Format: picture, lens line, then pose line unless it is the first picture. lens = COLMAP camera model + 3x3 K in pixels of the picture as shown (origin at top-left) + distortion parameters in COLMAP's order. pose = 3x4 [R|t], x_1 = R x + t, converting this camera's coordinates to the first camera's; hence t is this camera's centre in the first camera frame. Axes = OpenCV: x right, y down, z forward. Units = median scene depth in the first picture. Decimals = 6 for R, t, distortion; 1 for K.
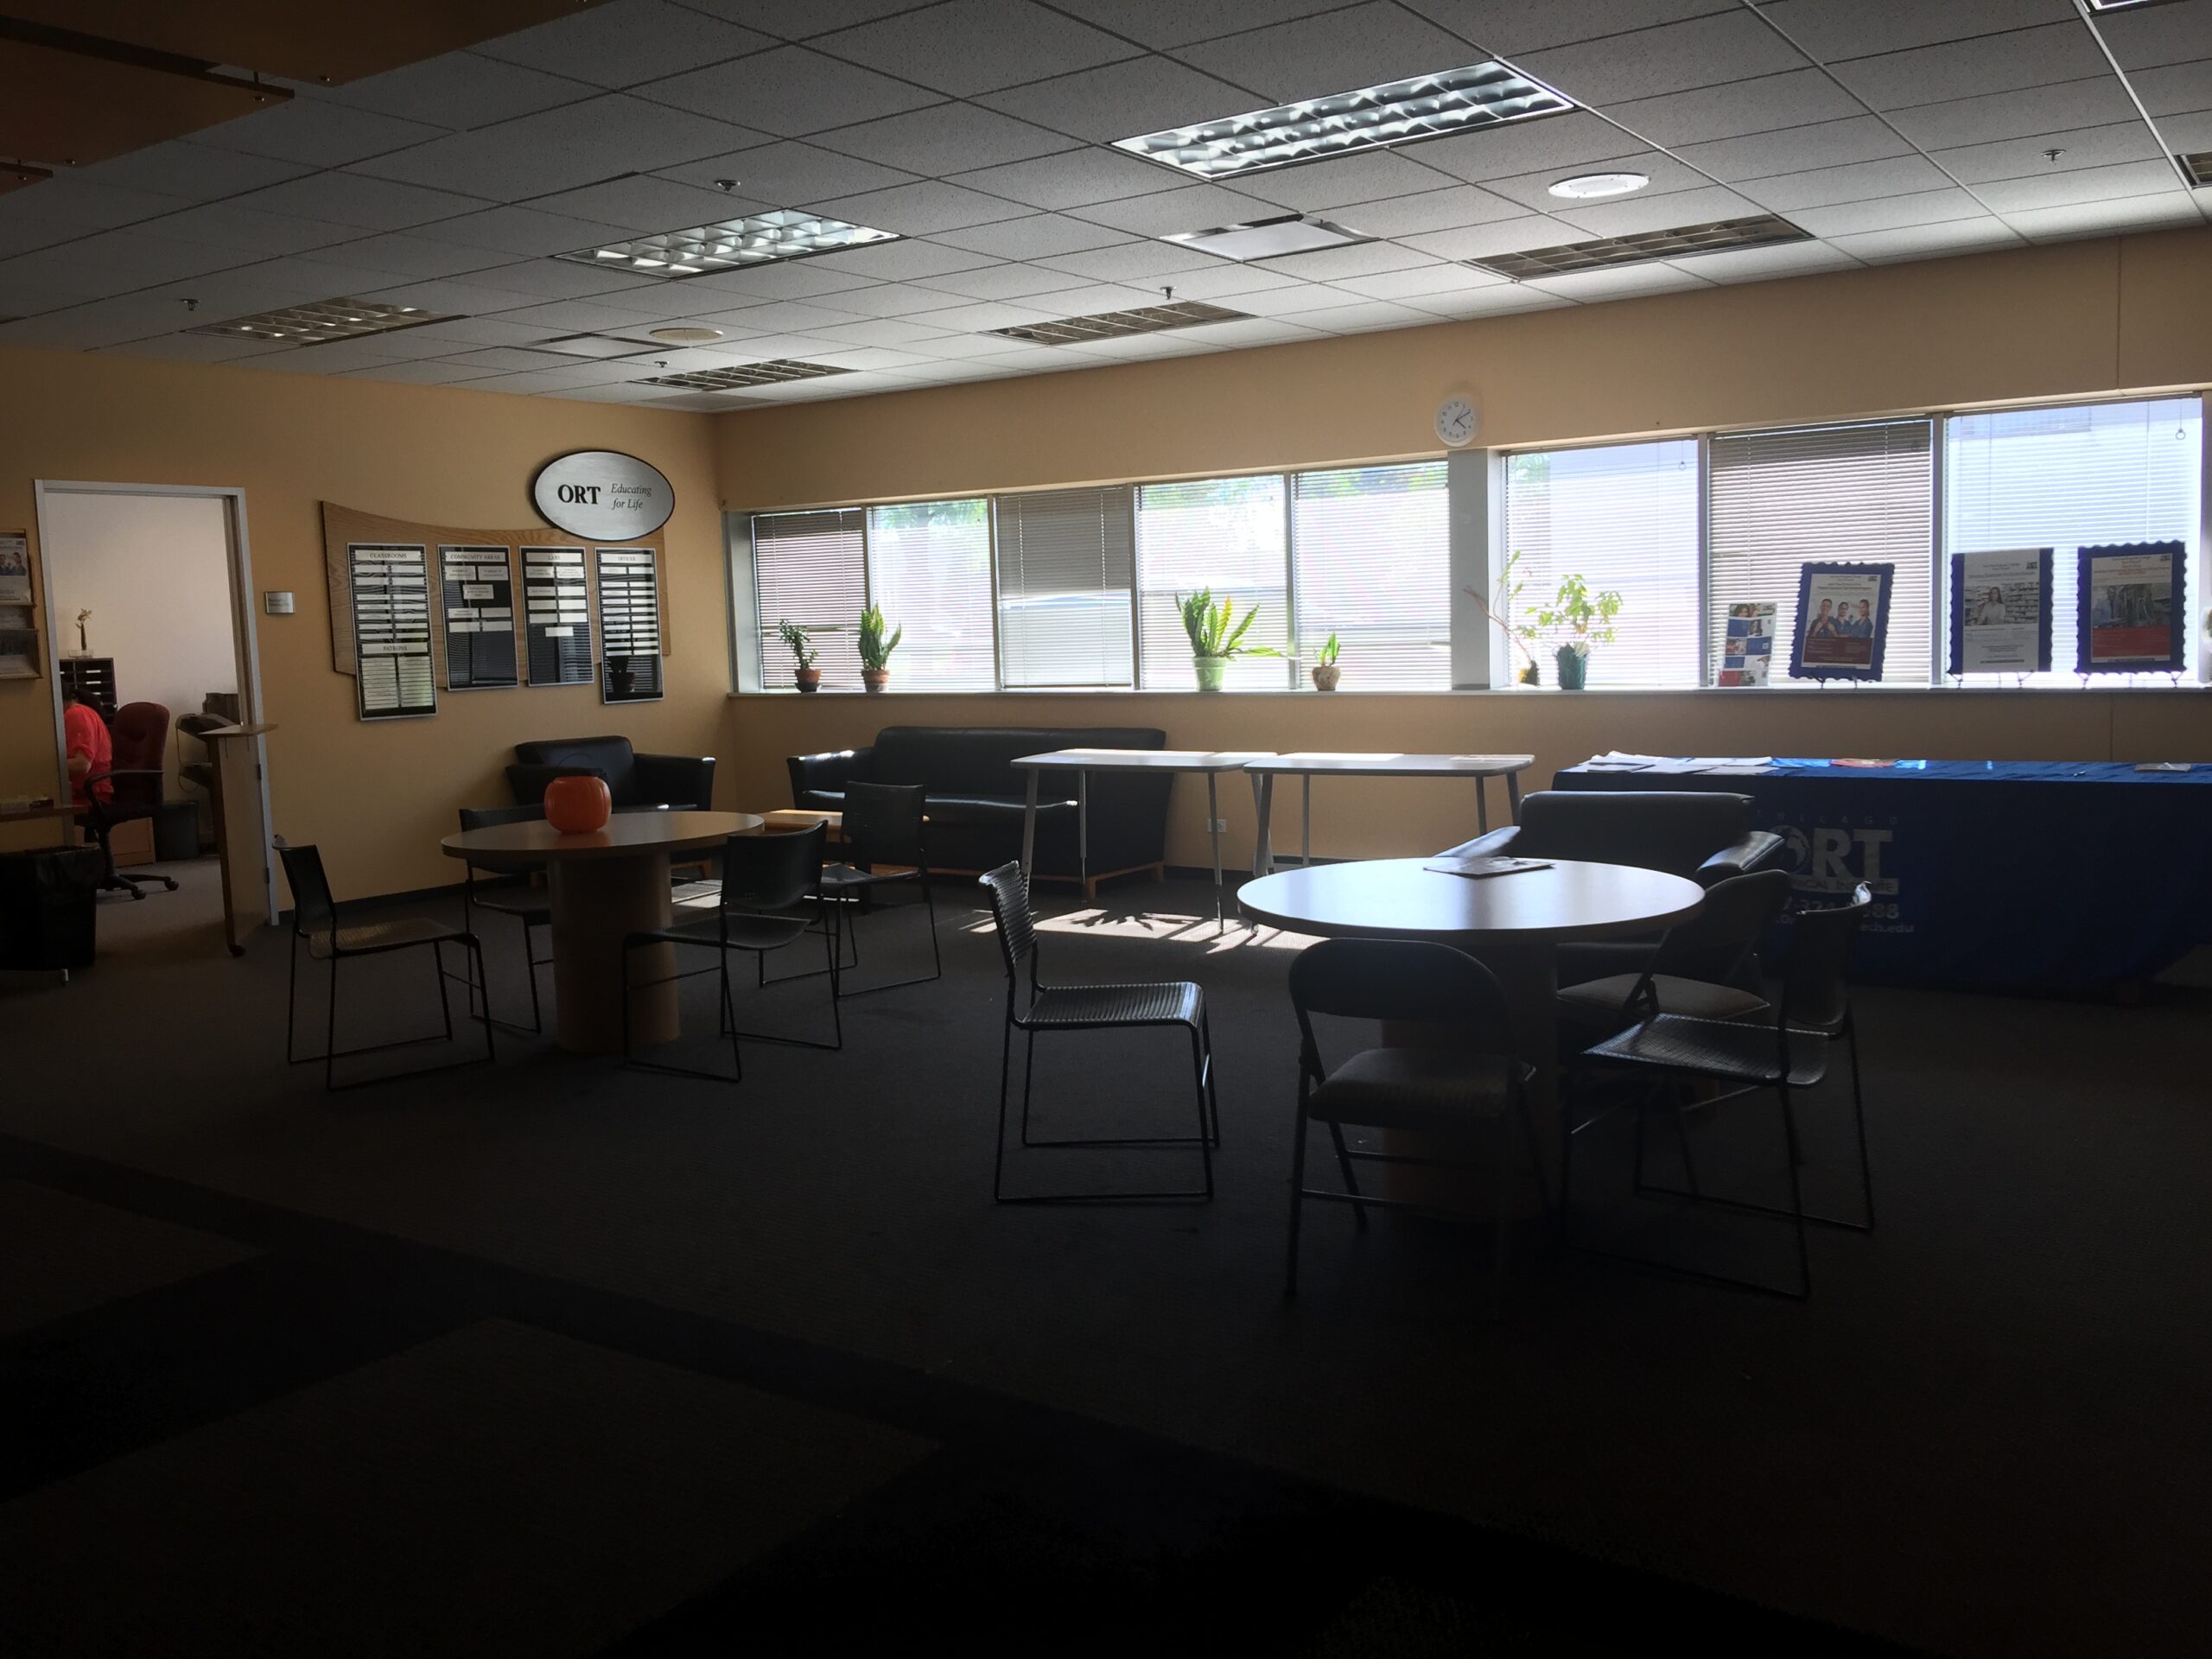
lens RADIAL K [[1865.2, 0, 1106.0], [0, 1865.2, 829.5], [0, 0, 1]] dist [0.104362, -0.156756]
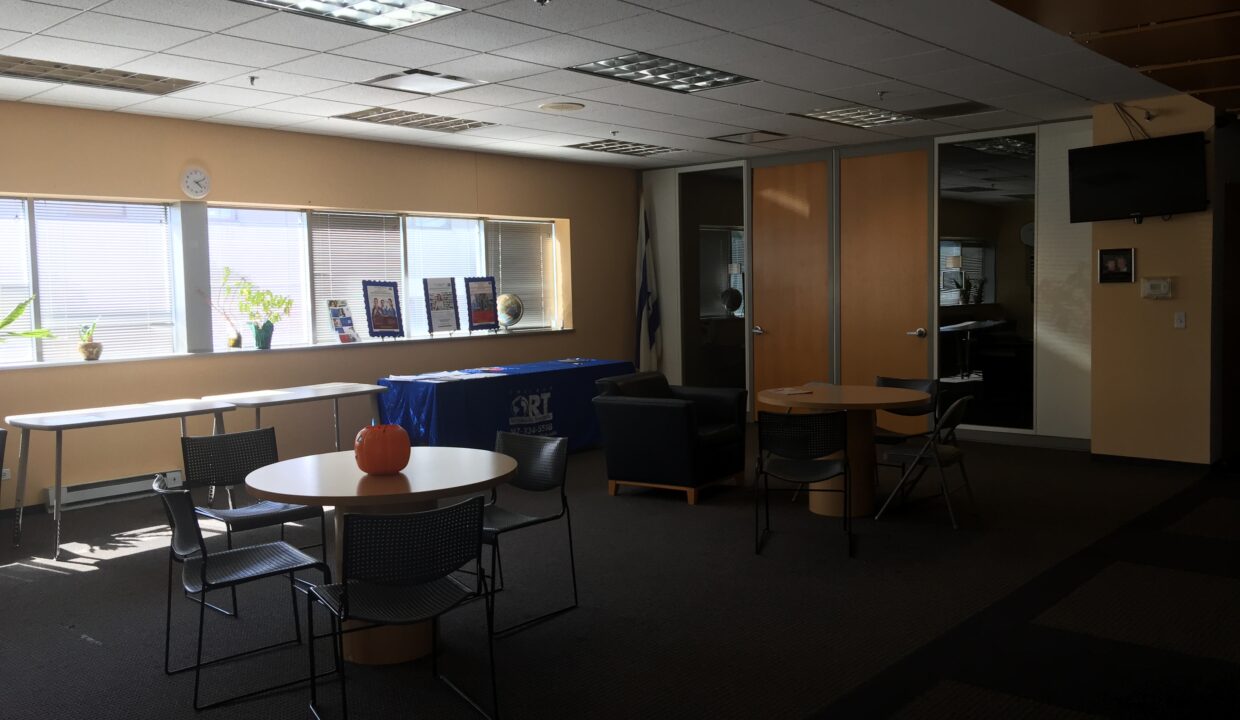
lens RADIAL K [[1041.3, 0, 618.9], [0, 1041.3, 356.2], [0, 0, 1]] dist [0.049370, -0.011065]
pose [[0.112501, -0.039350, 0.992872, -0.681022], [0.130165, 0.991189, 0.024534, -0.051273], [-0.985089, 0.126477, 0.116632, 0.592807]]
